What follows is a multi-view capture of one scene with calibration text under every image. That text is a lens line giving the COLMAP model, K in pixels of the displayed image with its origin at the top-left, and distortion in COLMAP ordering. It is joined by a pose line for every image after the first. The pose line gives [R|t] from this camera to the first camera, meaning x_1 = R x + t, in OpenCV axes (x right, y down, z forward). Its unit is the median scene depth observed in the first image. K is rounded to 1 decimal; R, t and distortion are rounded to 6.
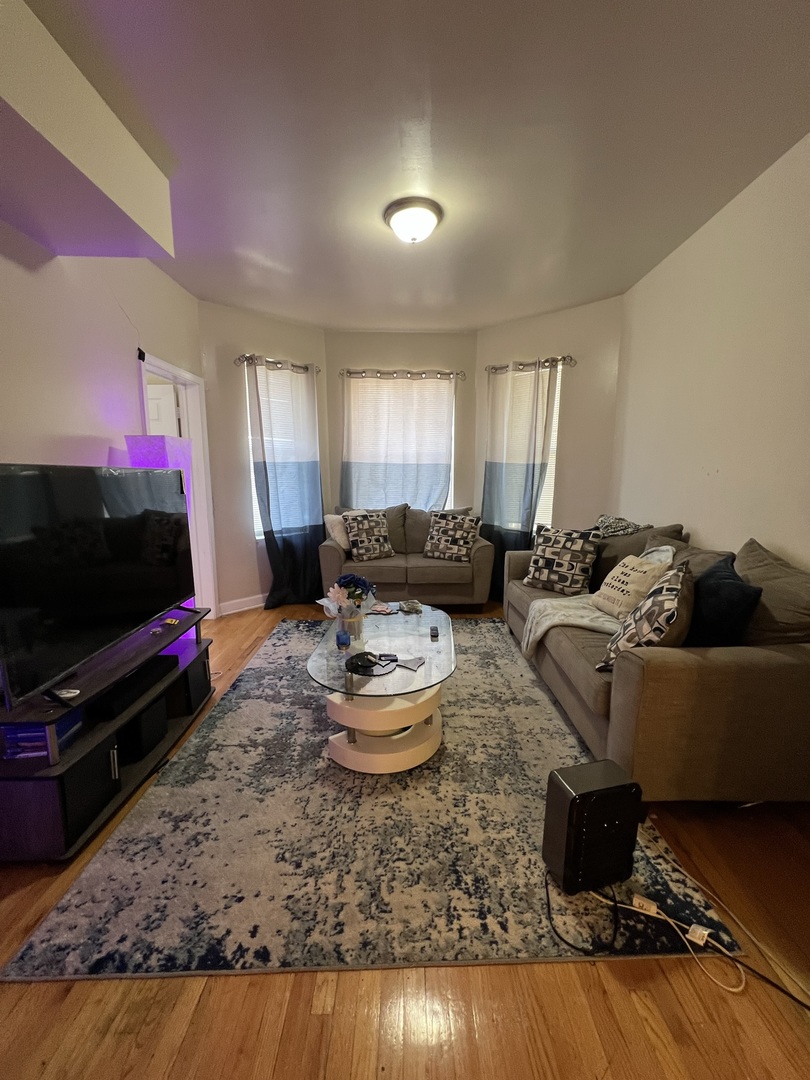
lens RADIAL K [[429.9, 0, 404.9], [0, 429.9, 543.4], [0, 0, 1]] dist [0.000704, 0.000005]
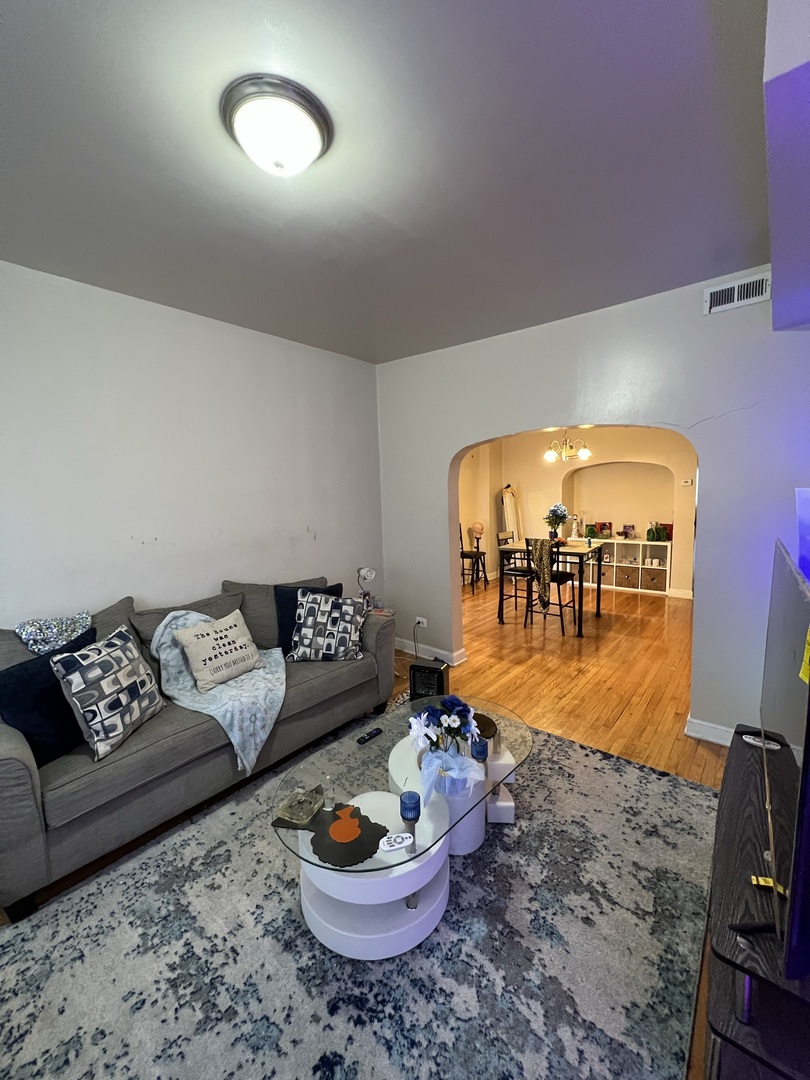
lens RADIAL K [[429.9, 0, 405.3], [0, 429.9, 540.0], [0, 0, 1]] dist [0.000704, 0.000005]
pose [[-0.759789, -0.047818, 0.648408, -0.524226], [0.130498, 0.965781, 0.224138, -0.354343], [-0.636938, 0.254914, -0.727550, 1.499376]]
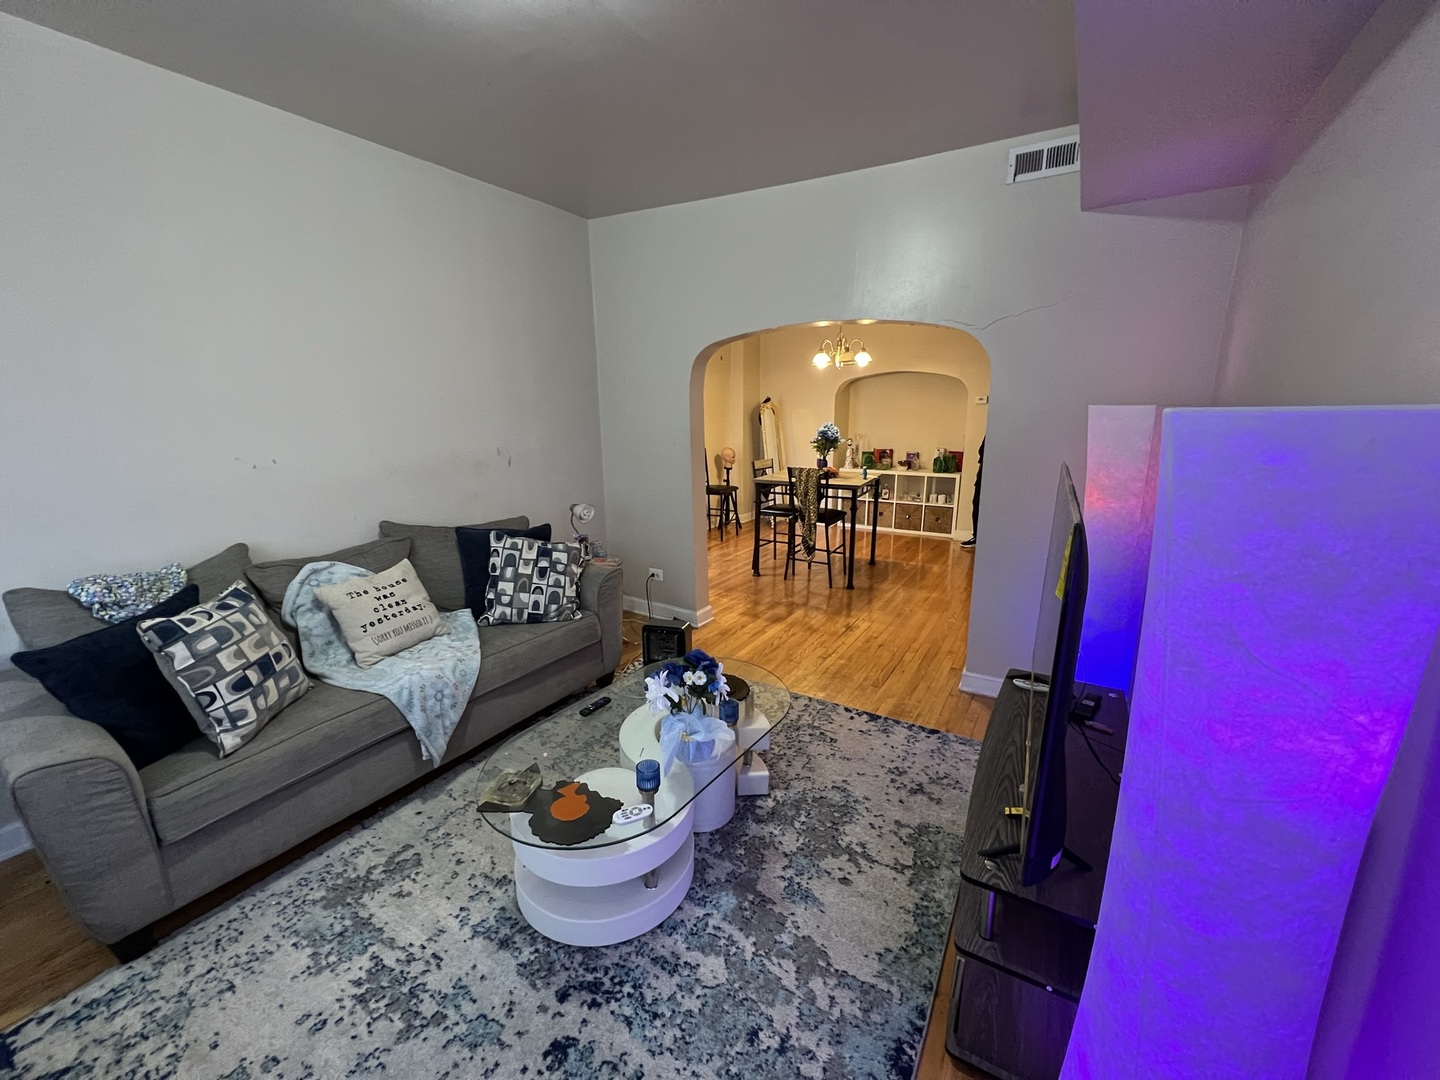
lens RADIAL K [[573.2, 0, 720.0], [0, 573.2, 541.4], [0, 0, 1]] dist [0.000704, 0.000005]
pose [[-0.849882, -0.111884, 0.514959, -0.550028], [0.091151, 0.931260, 0.352768, -0.349281], [-0.519030, 0.346750, -0.781263, 1.545940]]
